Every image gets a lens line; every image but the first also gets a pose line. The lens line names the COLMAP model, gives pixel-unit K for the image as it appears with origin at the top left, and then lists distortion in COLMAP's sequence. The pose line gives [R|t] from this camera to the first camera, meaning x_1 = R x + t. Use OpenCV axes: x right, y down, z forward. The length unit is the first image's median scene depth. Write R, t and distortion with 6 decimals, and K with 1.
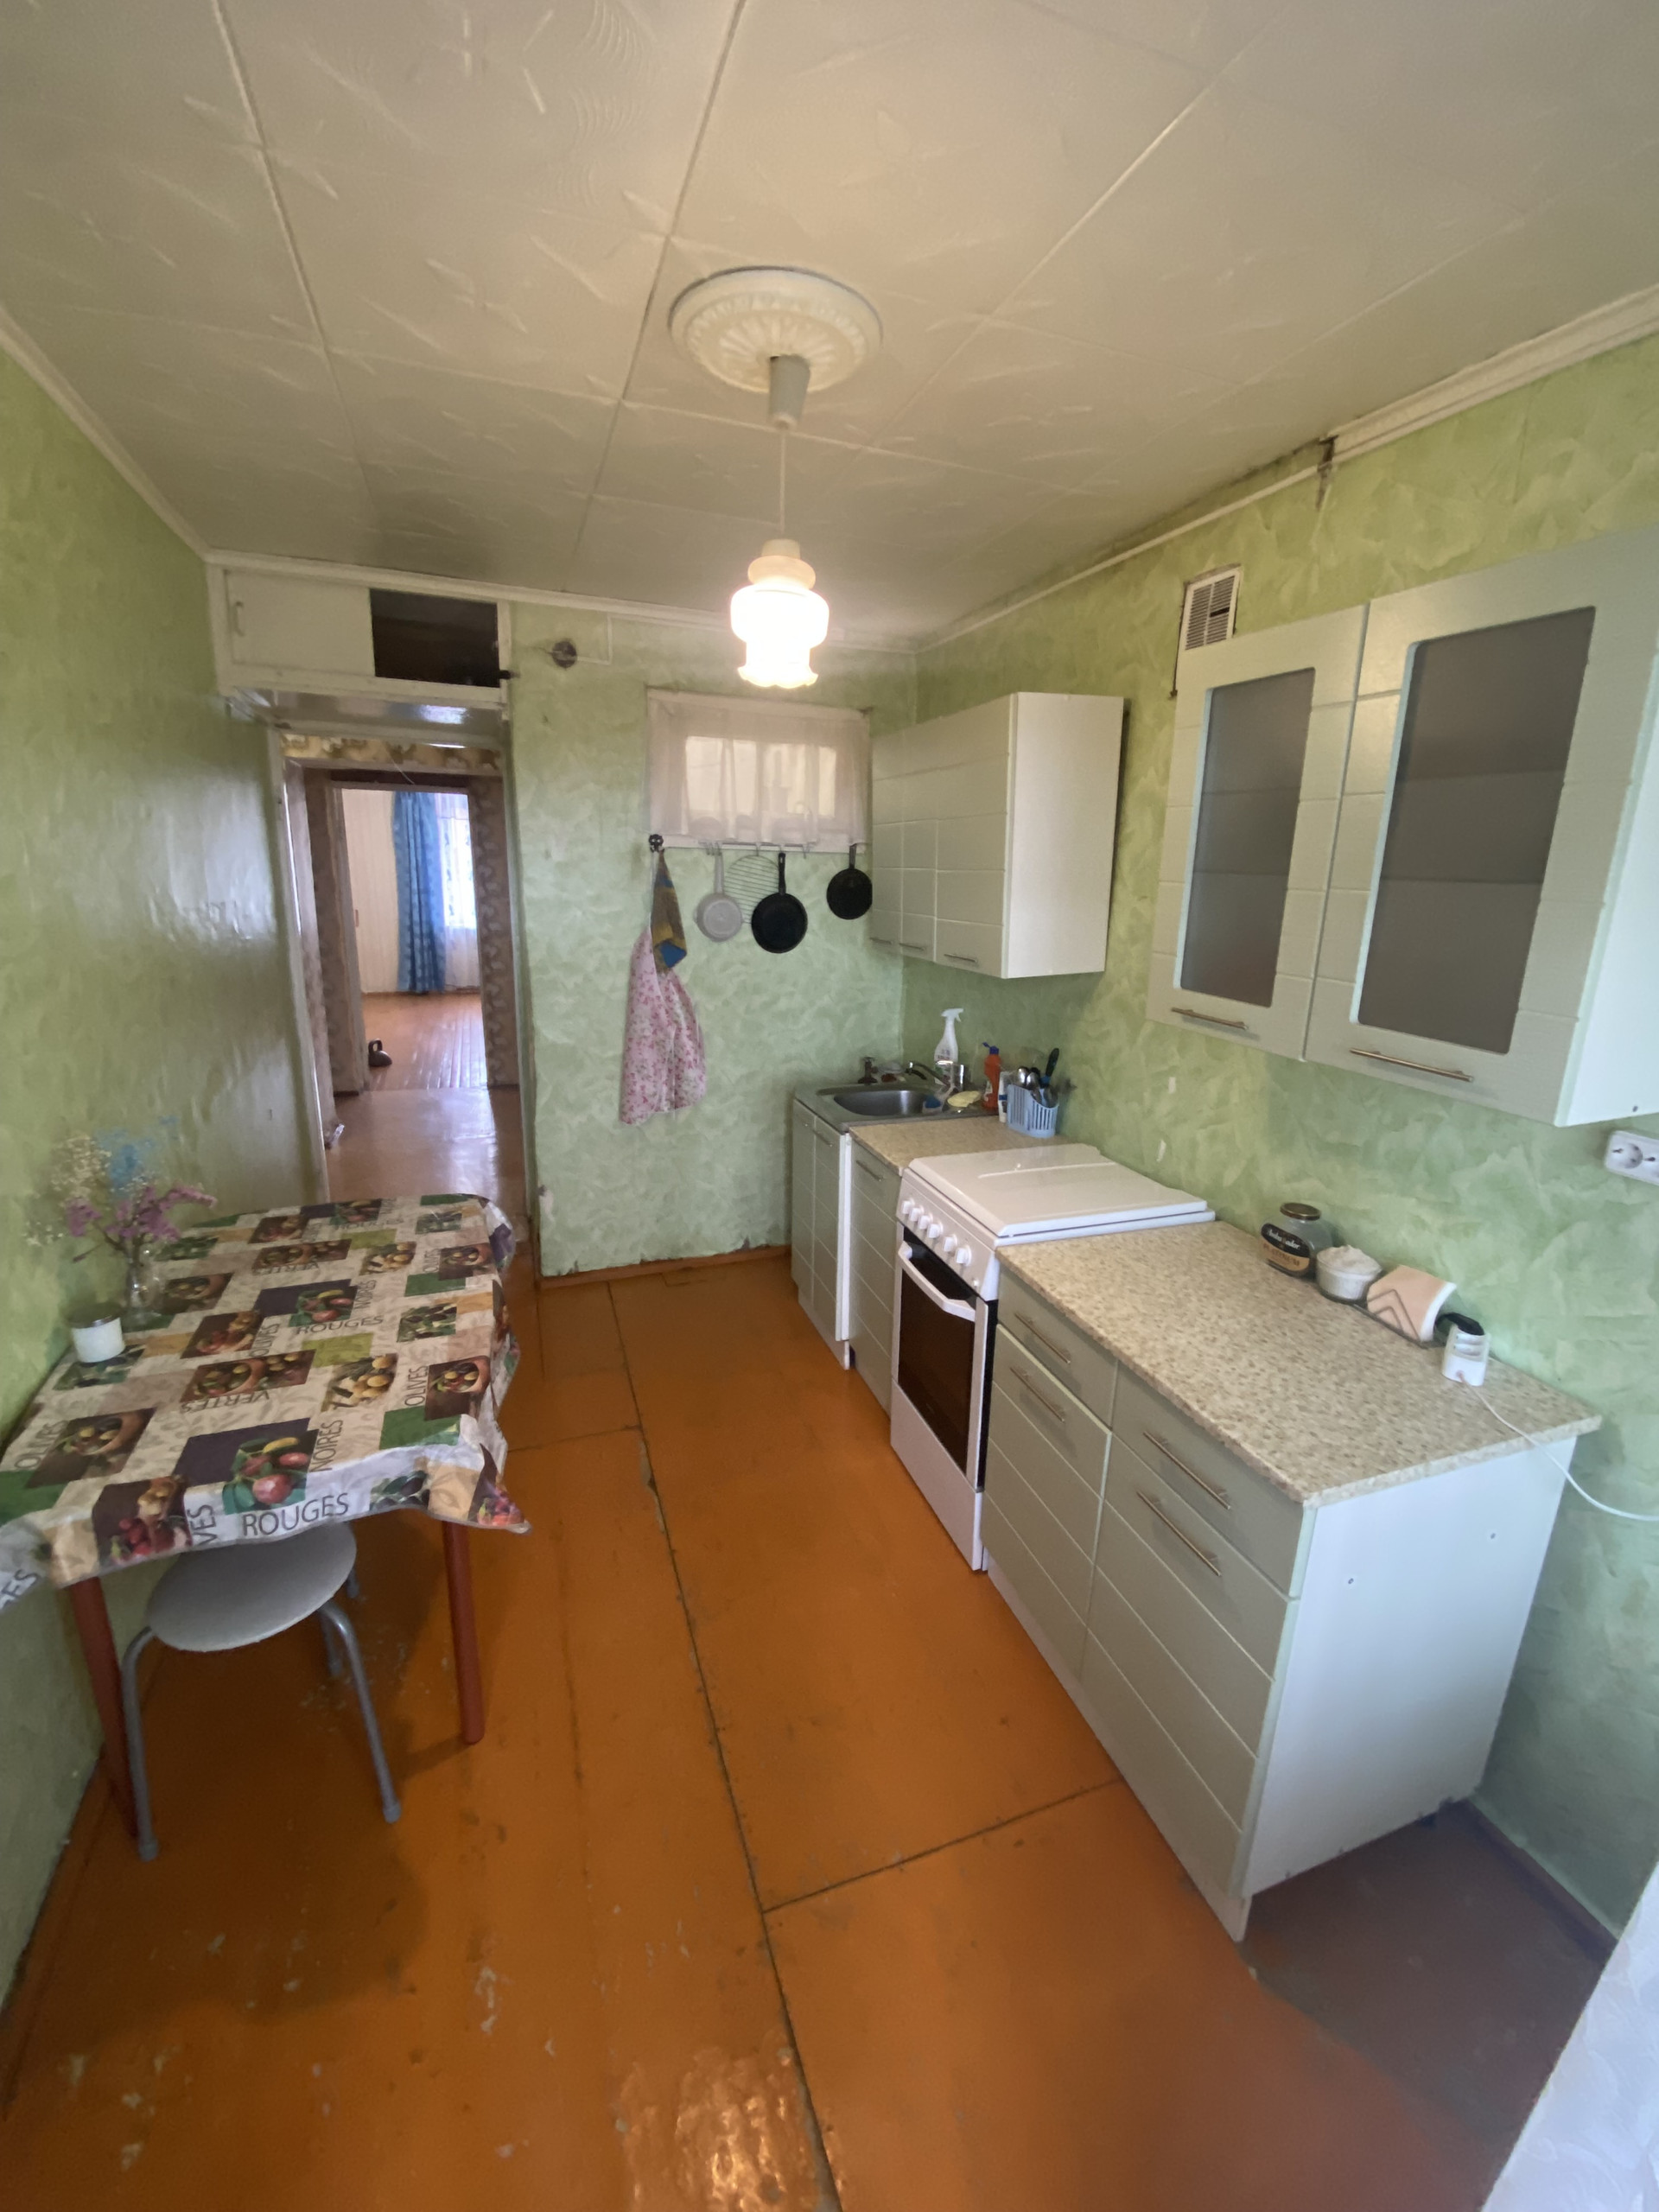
lens RADIAL K [[940.8, 0, 829.5], [0, 940.8, 1106.0], [0, 0, 1]] dist [0.031156, -0.024941]
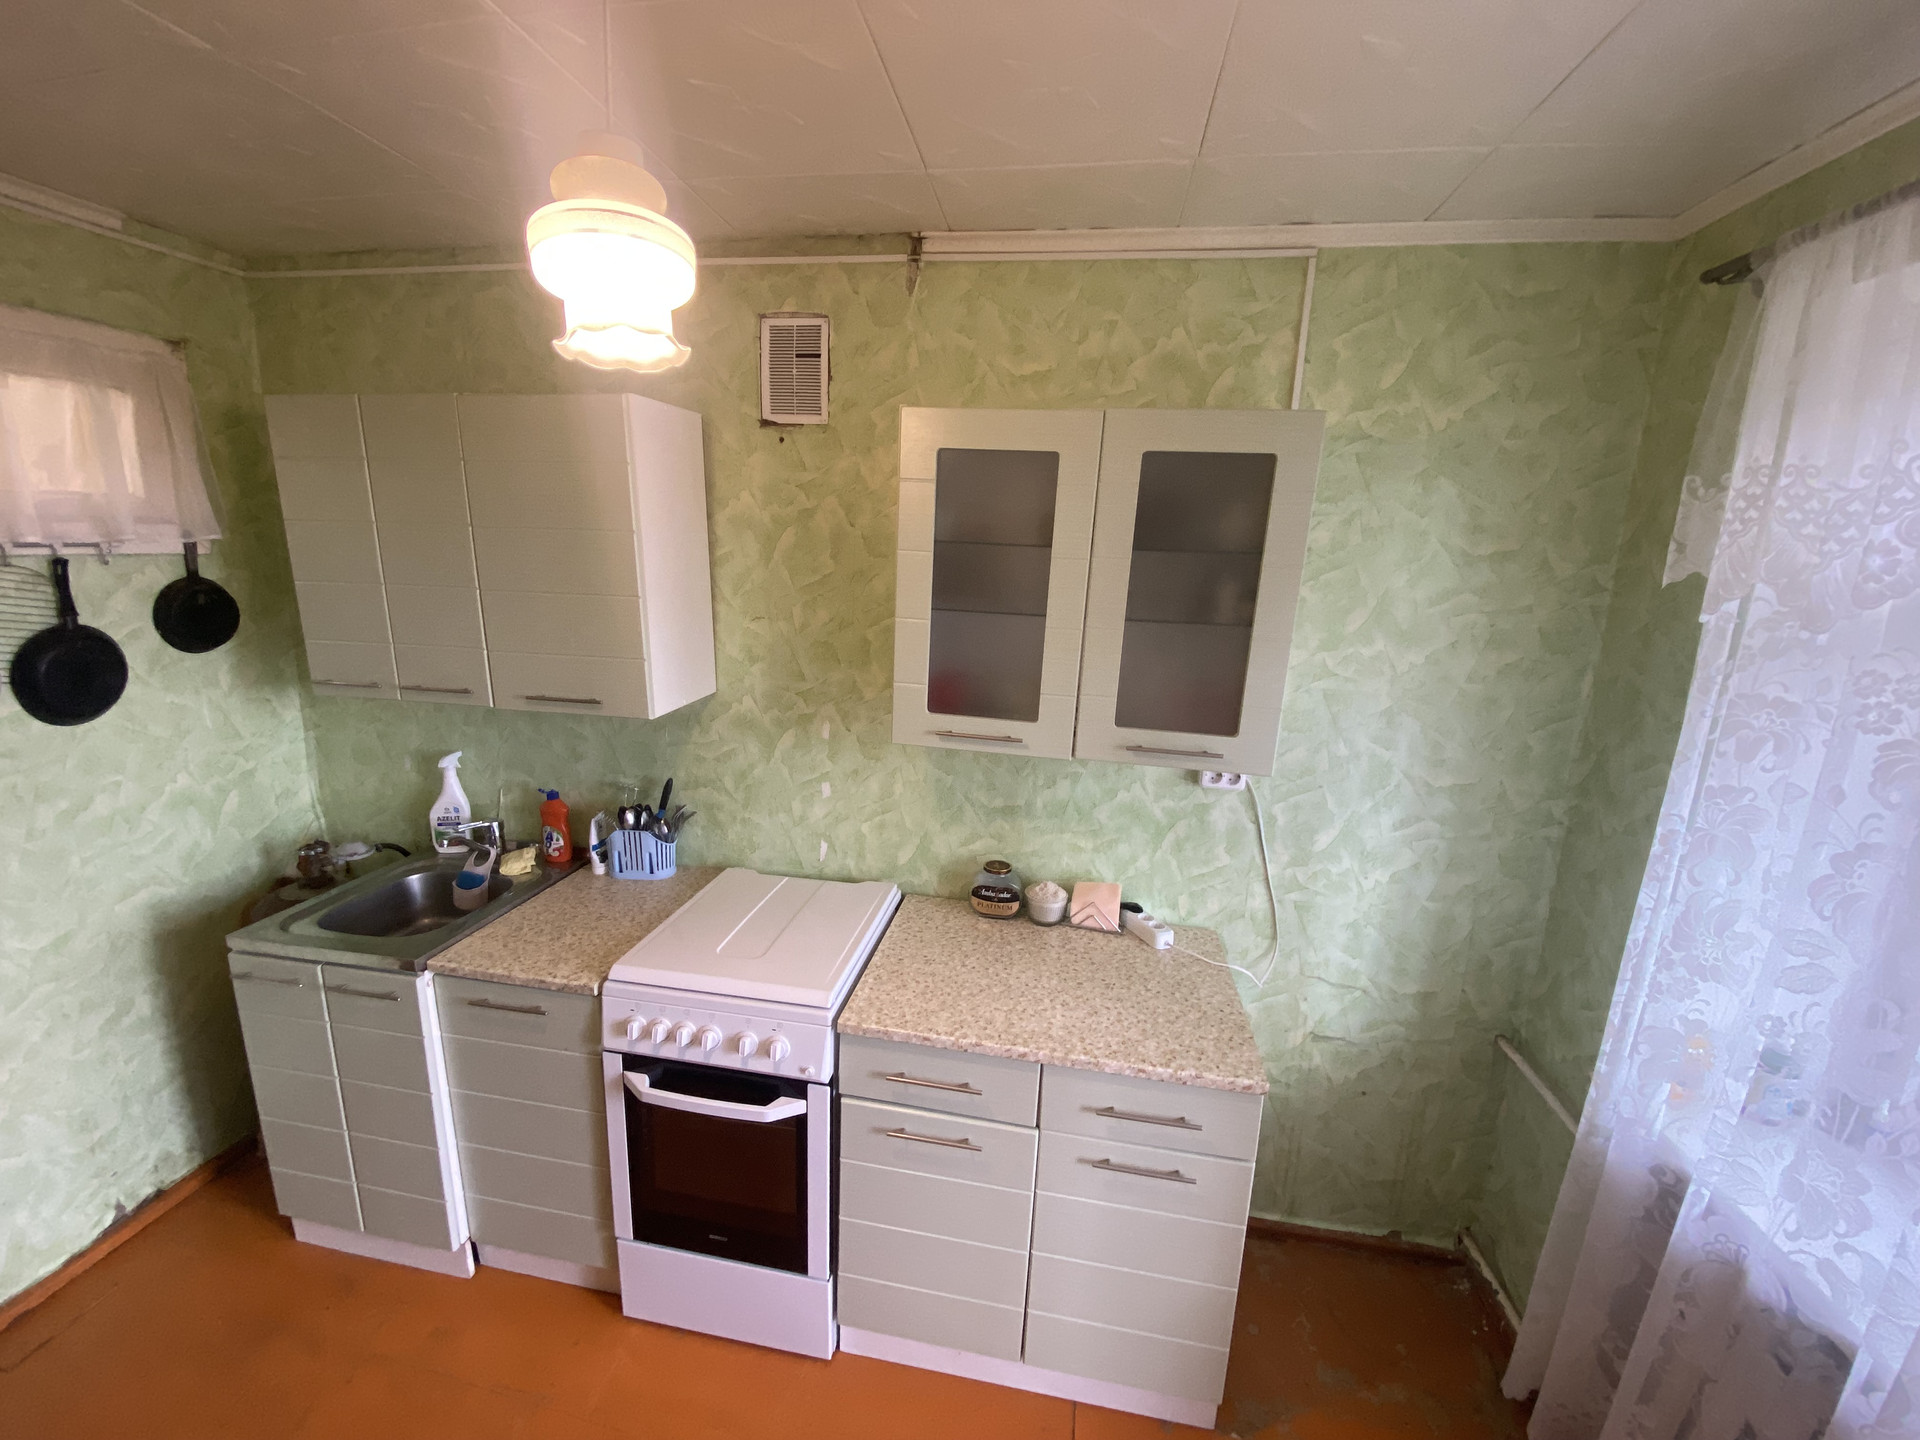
lens RADIAL K [[777.0, 0, 960.0], [0, 777.0, 720.0], [0, 0, 1]] dist [0.030717, -0.021688]
pose [[0.473664, -0.185181, 0.861017, -0.328692], [0.192474, 0.975778, 0.103979, -0.171532], [-0.859416, 0.116472, 0.497834, 0.445085]]
